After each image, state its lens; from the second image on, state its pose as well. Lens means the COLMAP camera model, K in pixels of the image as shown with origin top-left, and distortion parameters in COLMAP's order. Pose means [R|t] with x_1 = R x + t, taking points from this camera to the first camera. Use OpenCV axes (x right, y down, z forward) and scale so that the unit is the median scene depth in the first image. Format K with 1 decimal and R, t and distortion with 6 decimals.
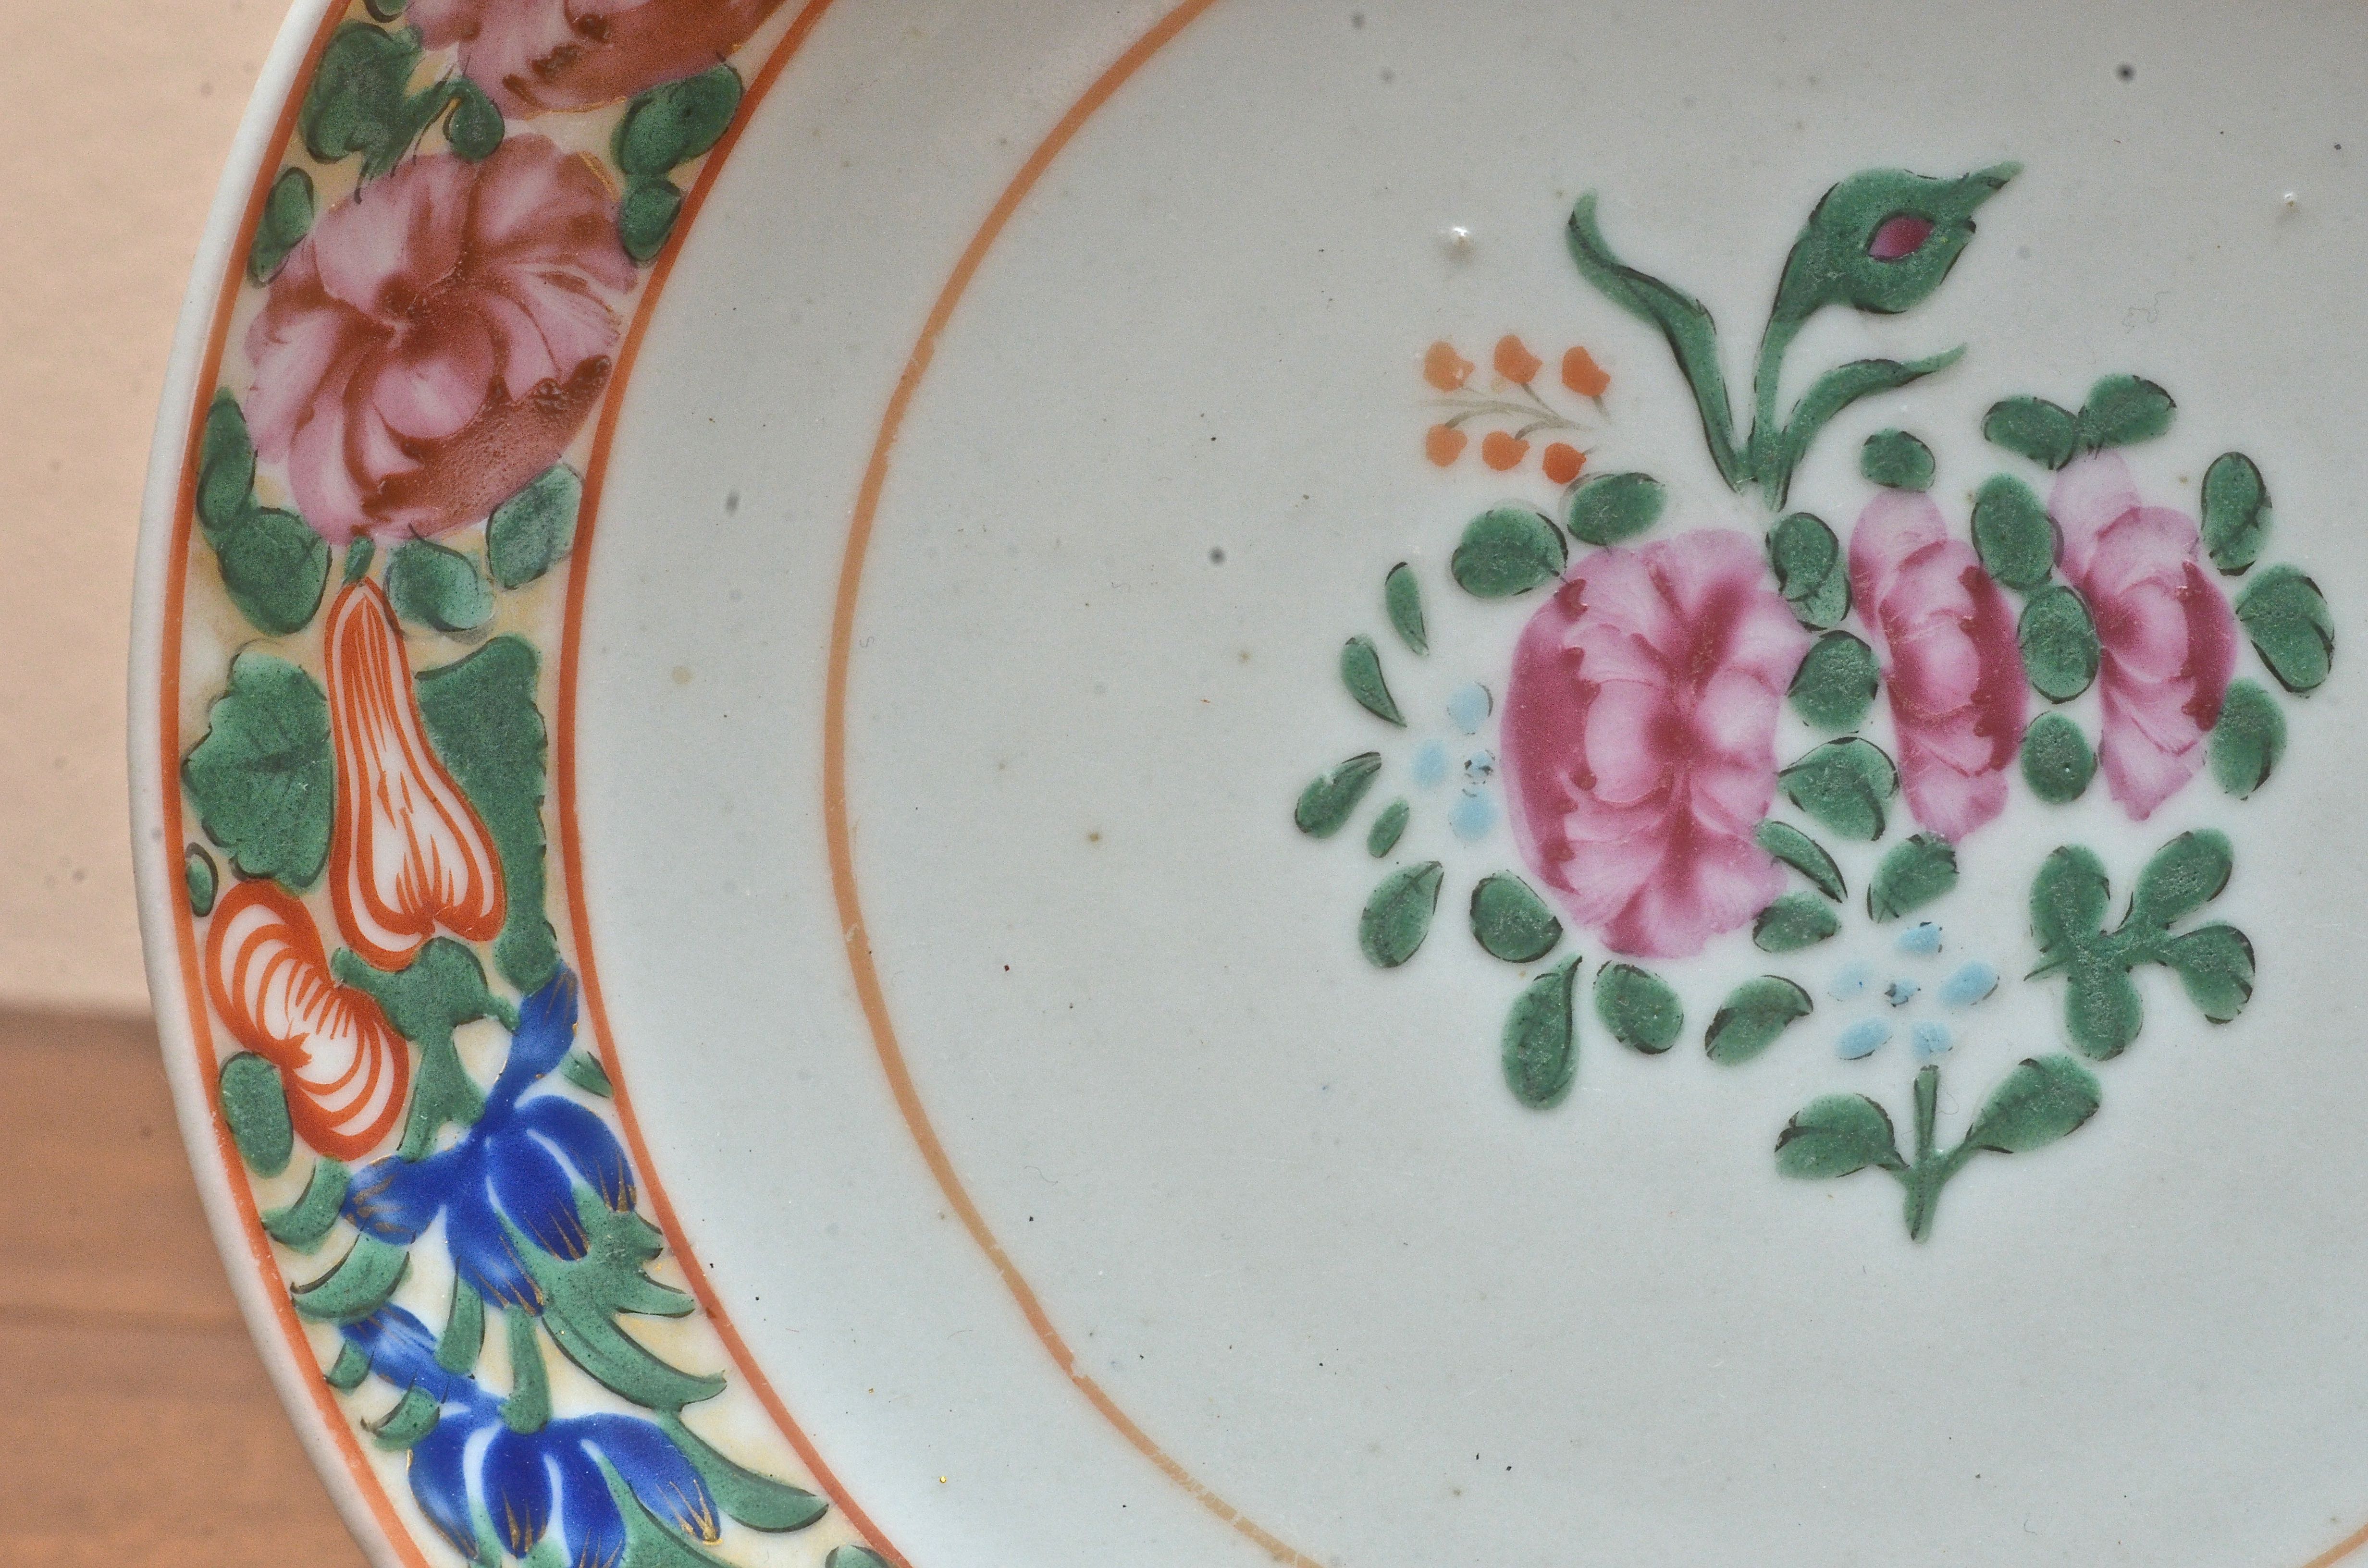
lens RADIAL K [[6742.1, 0, 1185.8], [0, 6742.1, 784.7], [0, 0, 1]] dist [-0.141890, 0.000000]
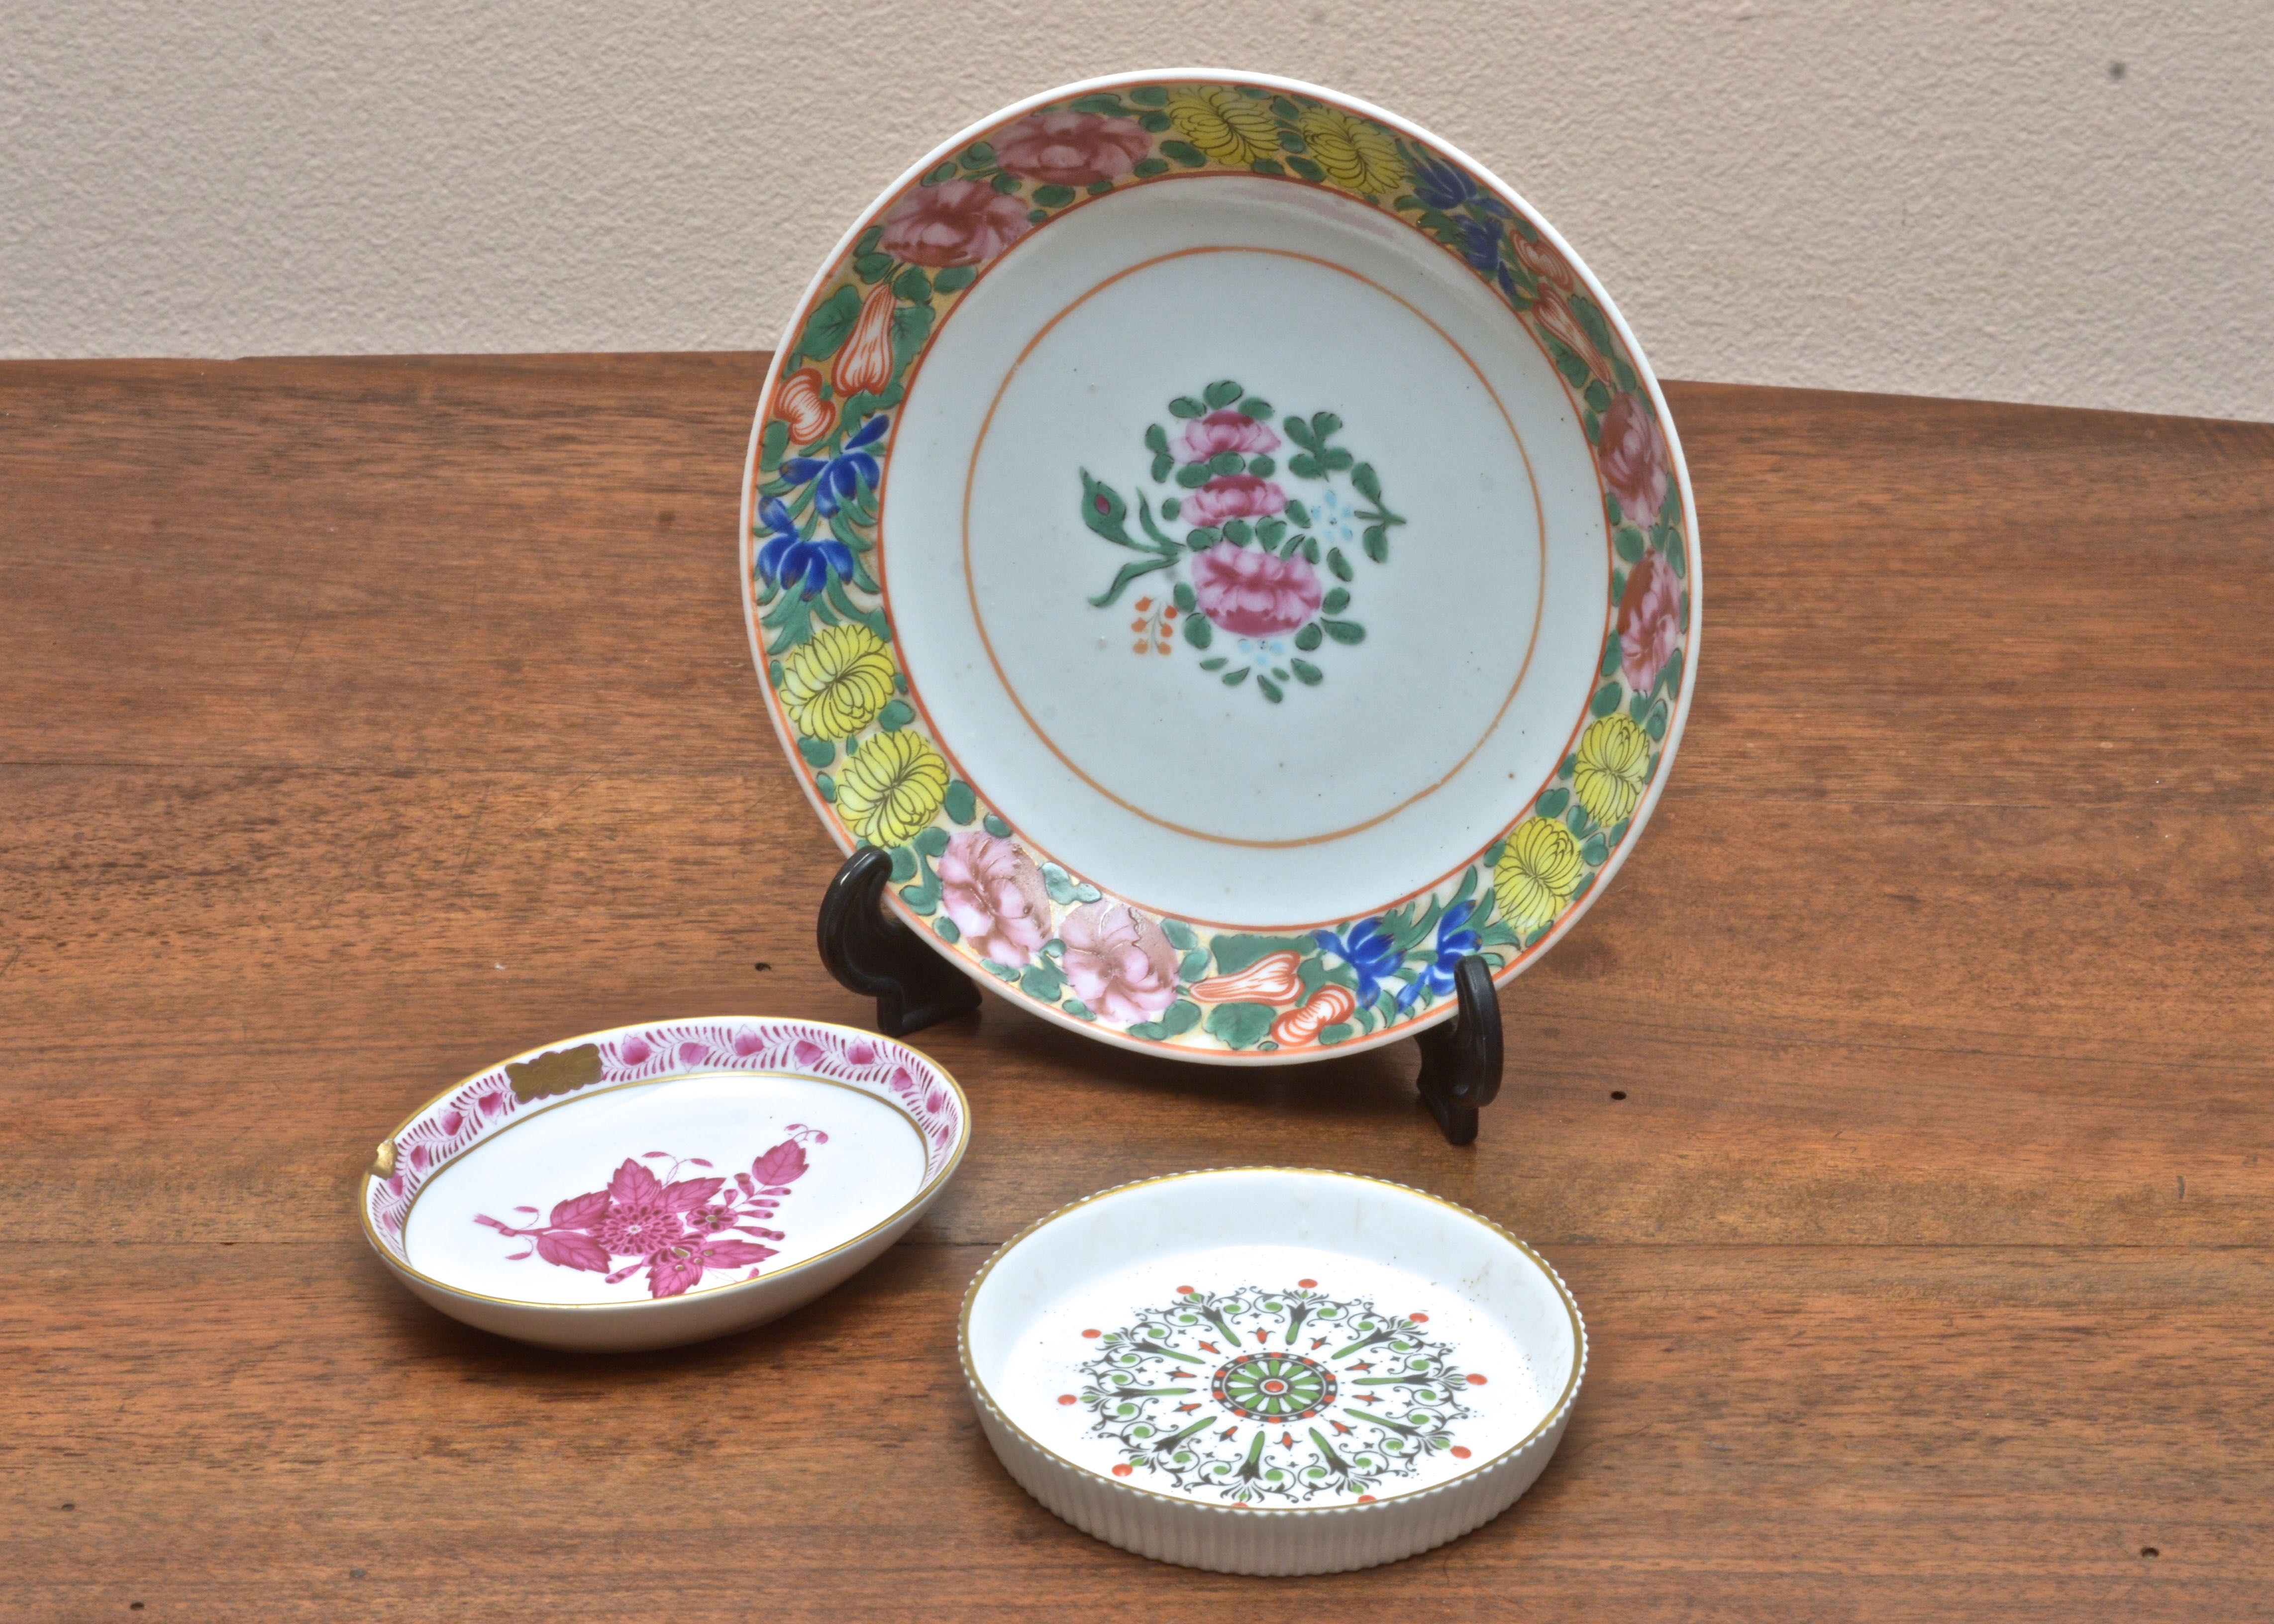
lens RADIAL K [[6485.2, 0, 1136.7], [0, 6485.2, 812.3], [0, 0, 1]] dist [-0.303489, 0.000000]
pose [[0.018027, -0.984496, -0.174480, 0.504644], [0.982445, 0.049849, -0.179767, 0.499445], [0.185677, -0.168177, 0.968112, -2.014771]]
